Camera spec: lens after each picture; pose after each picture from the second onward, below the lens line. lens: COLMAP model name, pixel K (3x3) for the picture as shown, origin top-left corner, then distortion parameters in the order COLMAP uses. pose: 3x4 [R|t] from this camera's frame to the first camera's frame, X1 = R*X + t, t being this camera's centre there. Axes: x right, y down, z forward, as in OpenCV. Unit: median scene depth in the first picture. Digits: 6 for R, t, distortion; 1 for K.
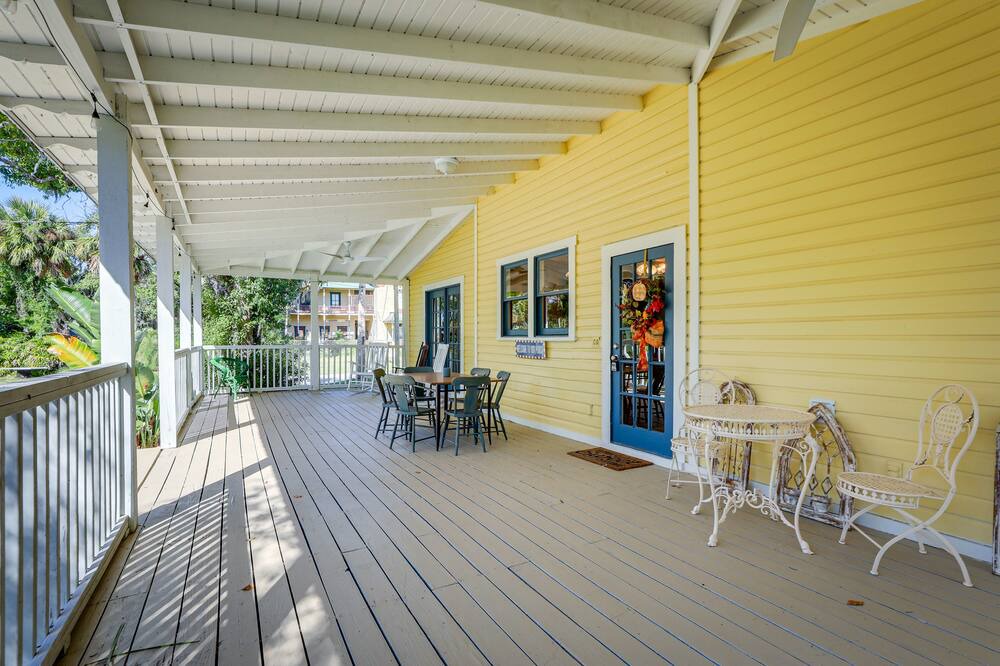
lens RADIAL K [[466.4, 0, 496.4], [0, 466.4, 336.8], [0, 0, 1]] dist [-0.000826, 0.000509]
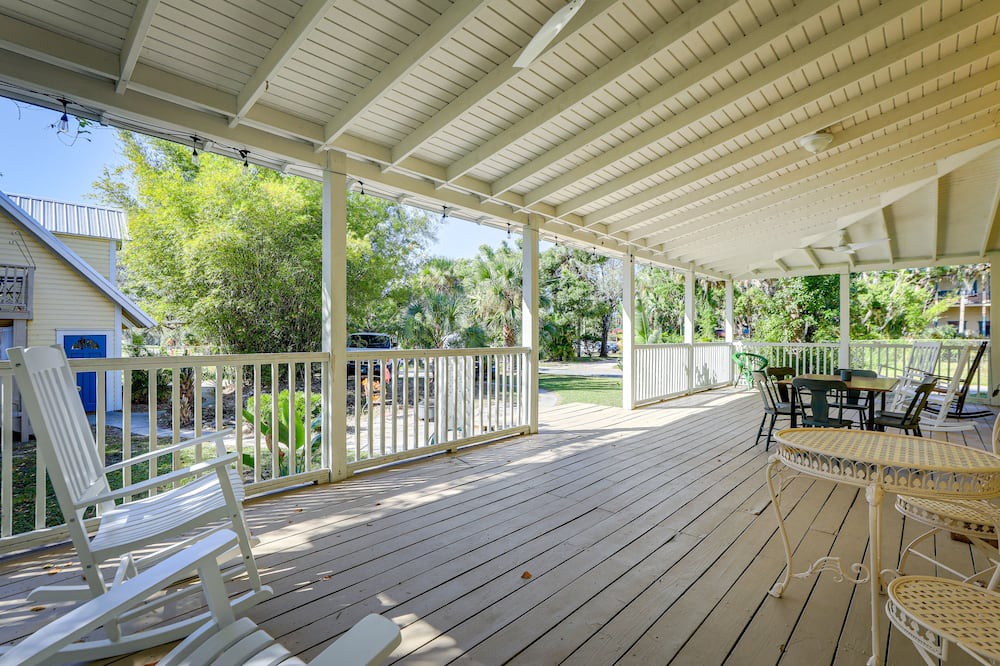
lens RADIAL K [[466.4, 0, 497.2], [0, 466.4, 335.7], [0, 0, 1]] dist [-0.000826, 0.000509]
pose [[0.305741, 0.002494, -0.952111, 0.348850], [0.000043, 0.999997, 0.002634, -0.000200], [0.952115, -0.000846, 0.305740, 0.091023]]
